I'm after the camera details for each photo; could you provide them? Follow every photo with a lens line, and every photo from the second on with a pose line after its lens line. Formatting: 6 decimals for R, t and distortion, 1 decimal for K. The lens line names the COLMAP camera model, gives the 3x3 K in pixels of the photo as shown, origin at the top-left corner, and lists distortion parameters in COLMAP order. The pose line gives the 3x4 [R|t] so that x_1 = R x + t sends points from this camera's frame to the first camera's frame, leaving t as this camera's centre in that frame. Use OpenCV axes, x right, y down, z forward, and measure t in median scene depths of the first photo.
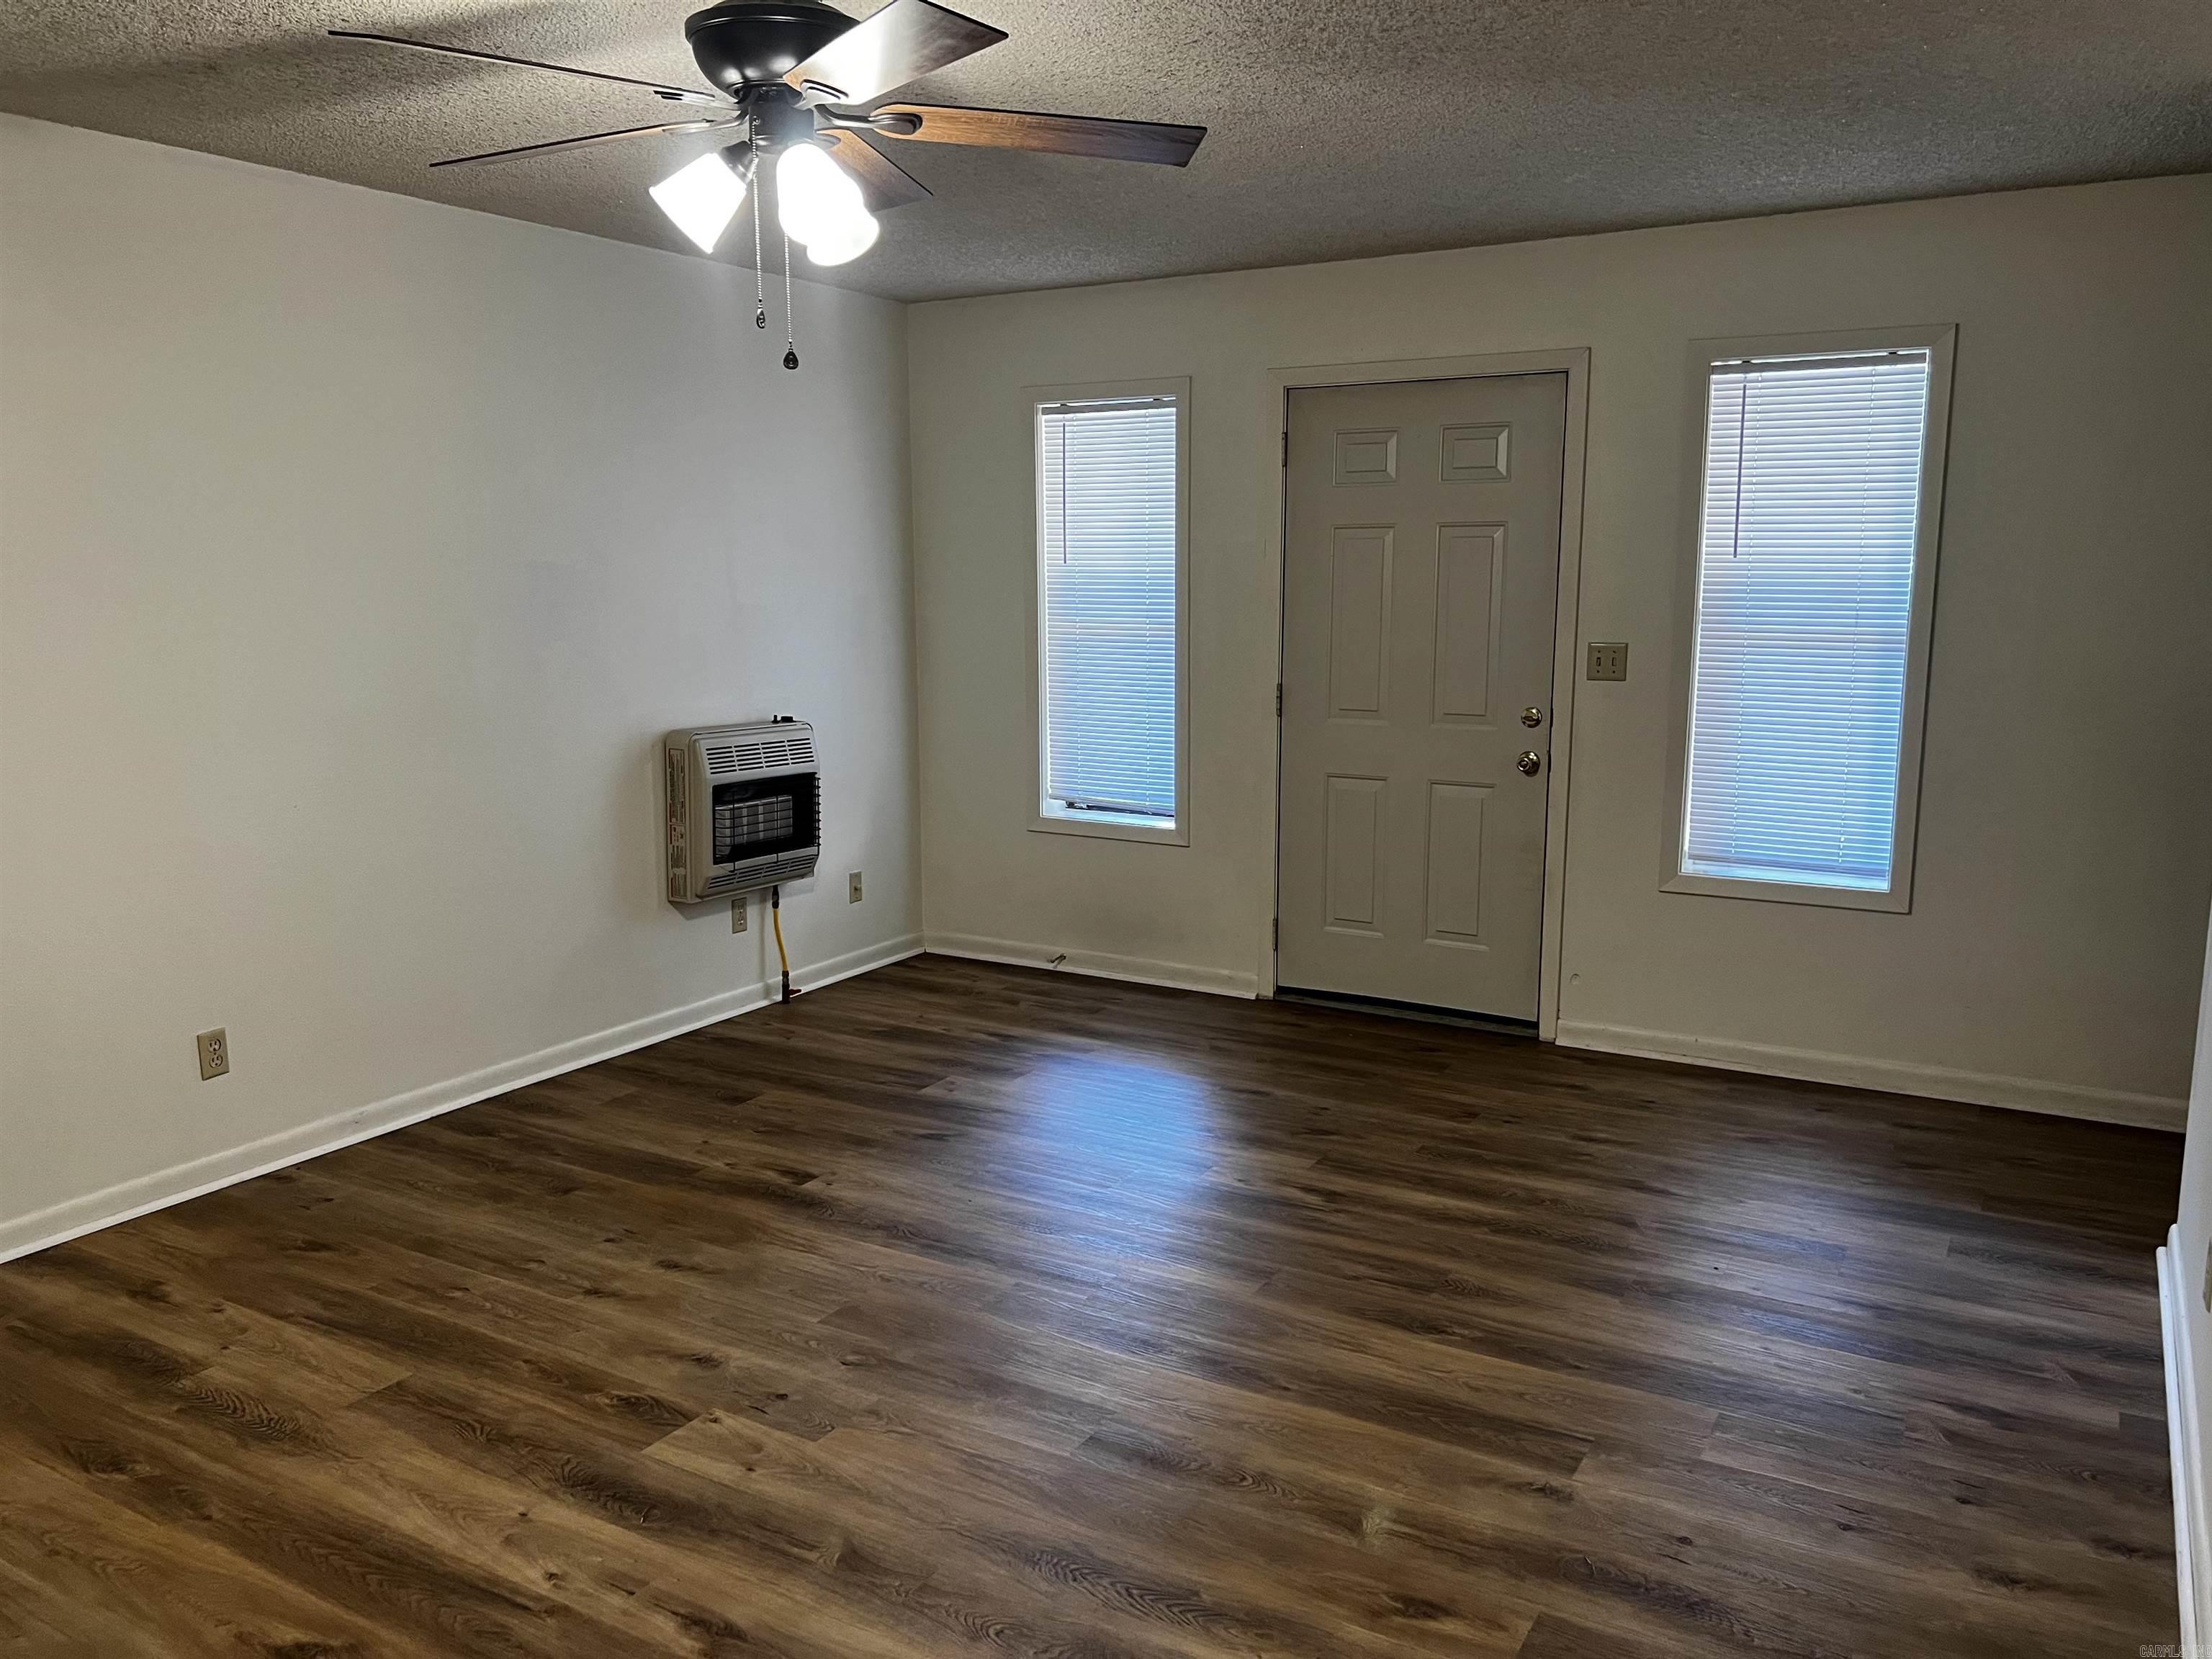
lens RADIAL K [[1677.8, 0, 1100.3], [0, 1677.8, 833.0], [0, 0, 1]] dist [0.066108, -0.070726]
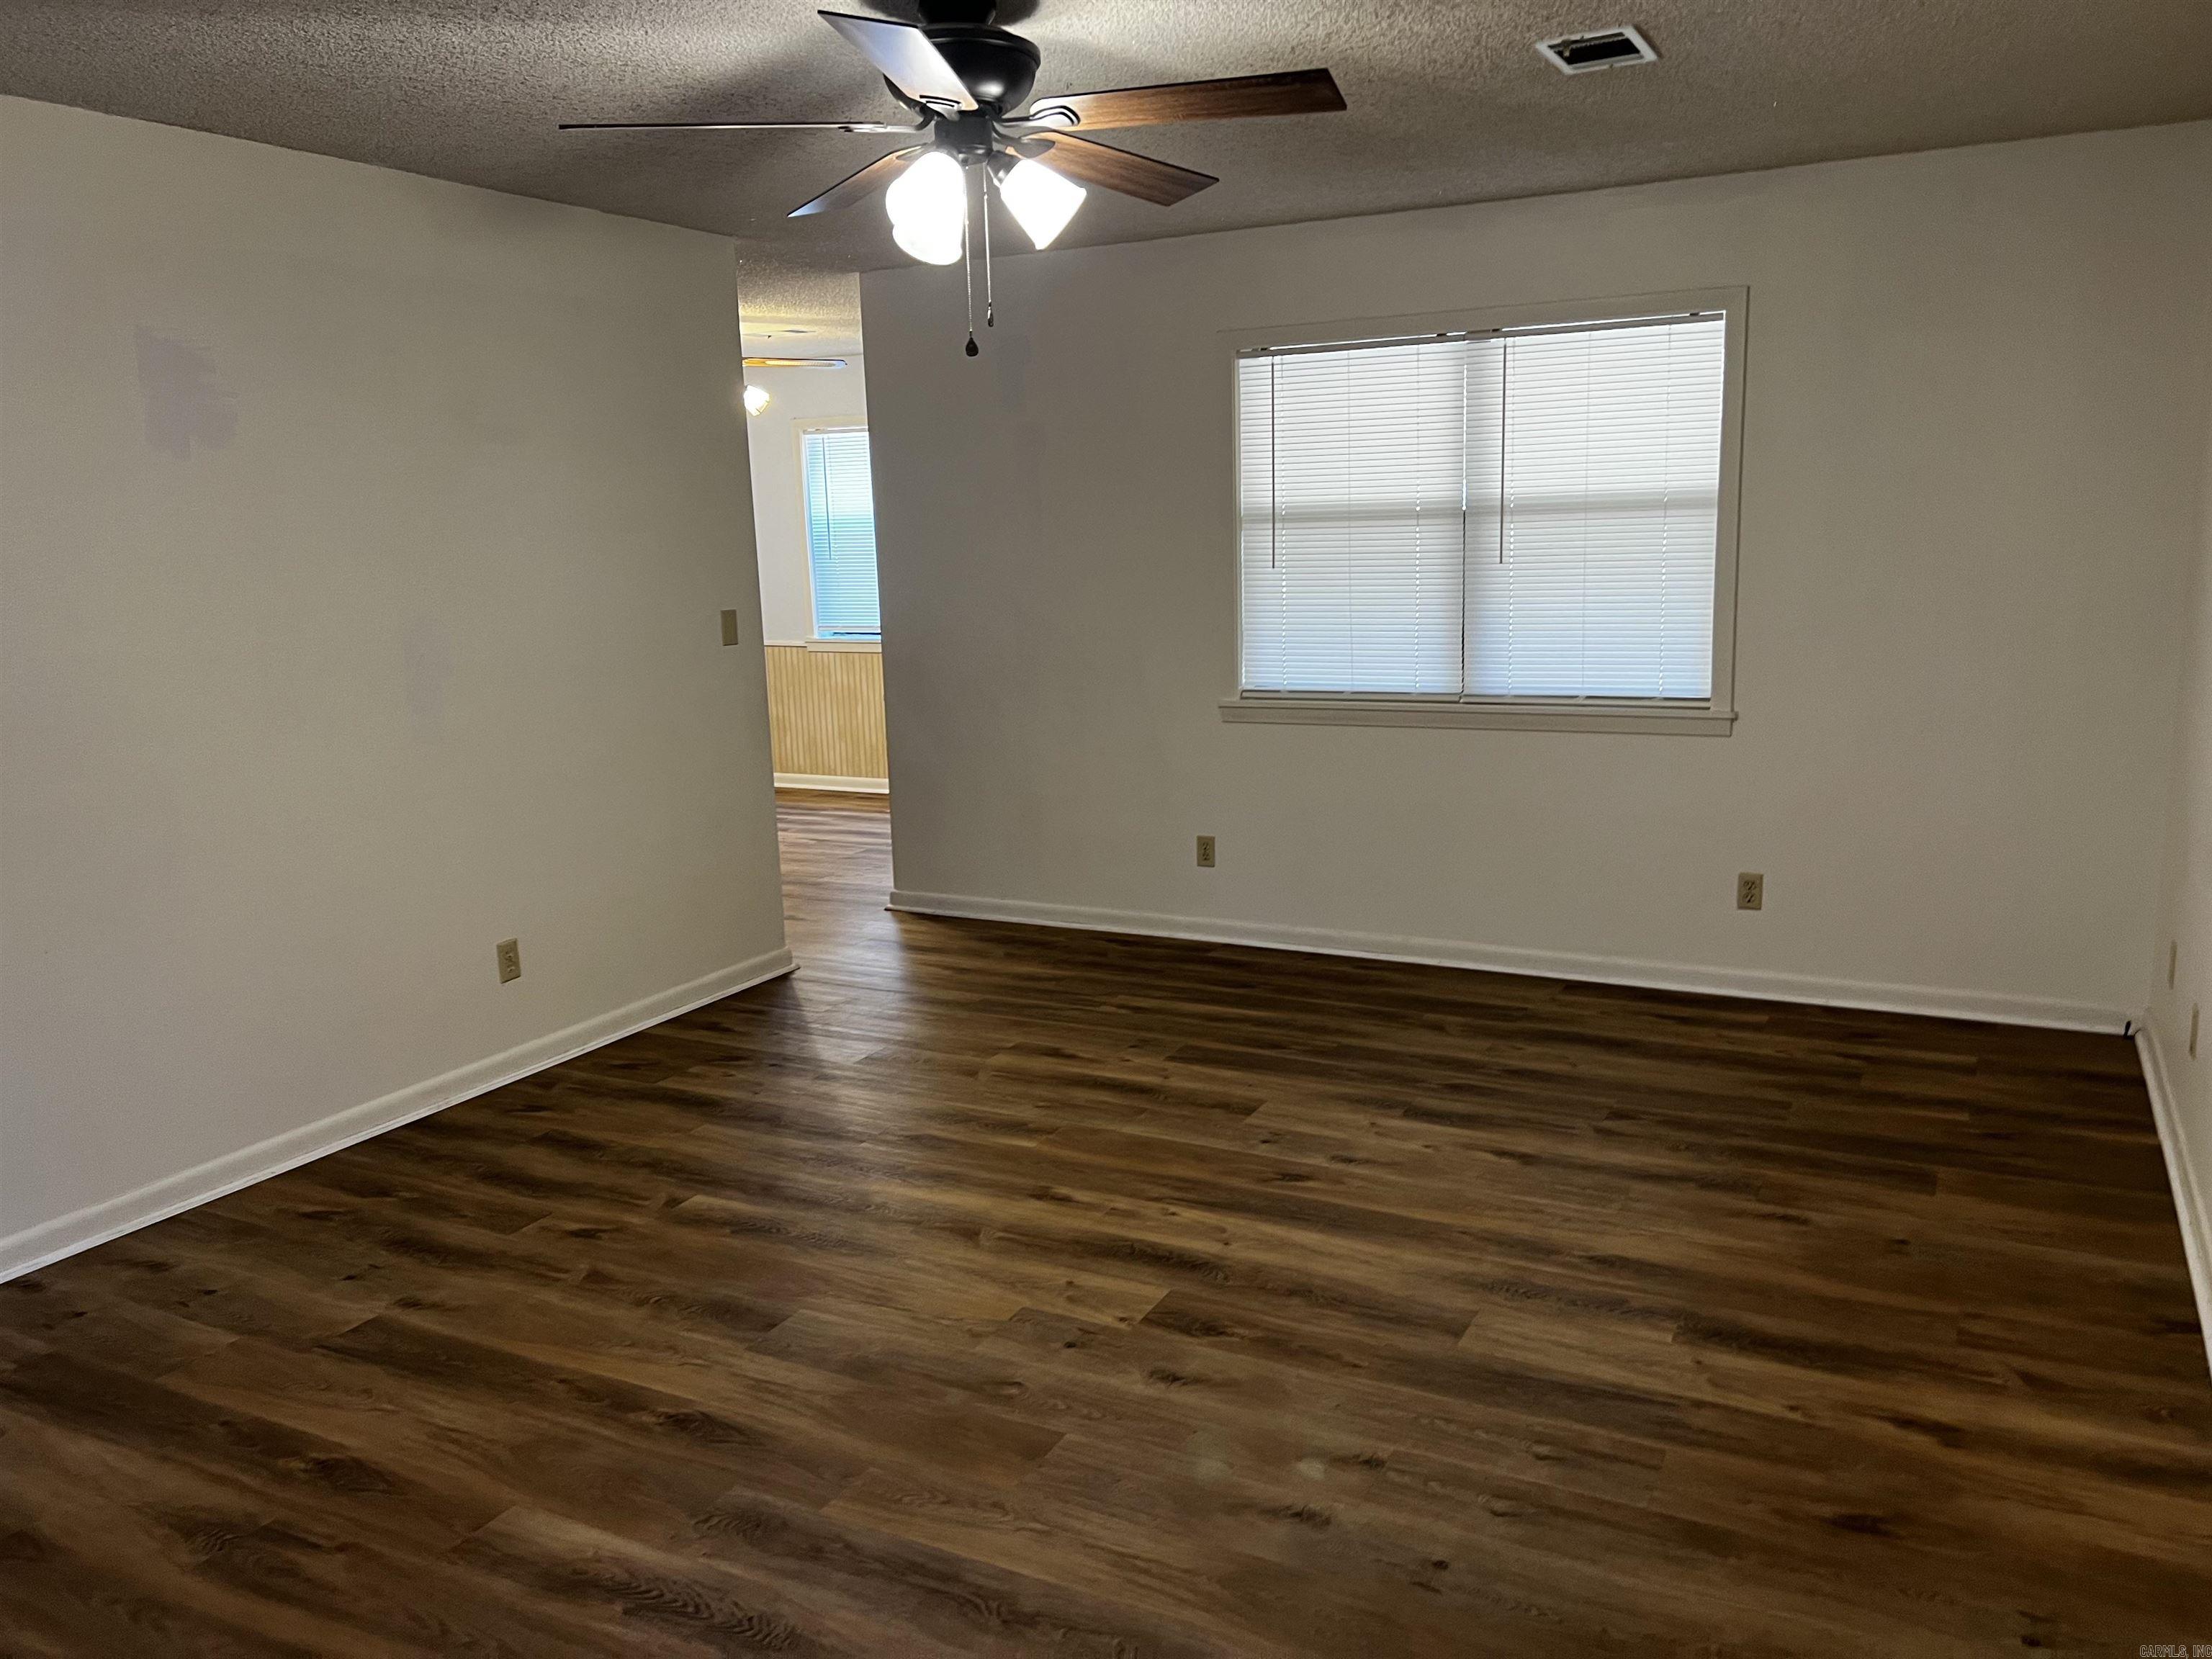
lens RADIAL K [[1677.8, 0, 1122.7], [0, 1677.8, 806.5], [0, 0, 1]] dist [0.066108, -0.070726]
pose [[-0.997814, 0.044912, -0.048477, -0.165640], [0.026376, 0.943261, 0.331002, -0.276872], [0.060592, 0.329000, -0.942384, 1.660086]]
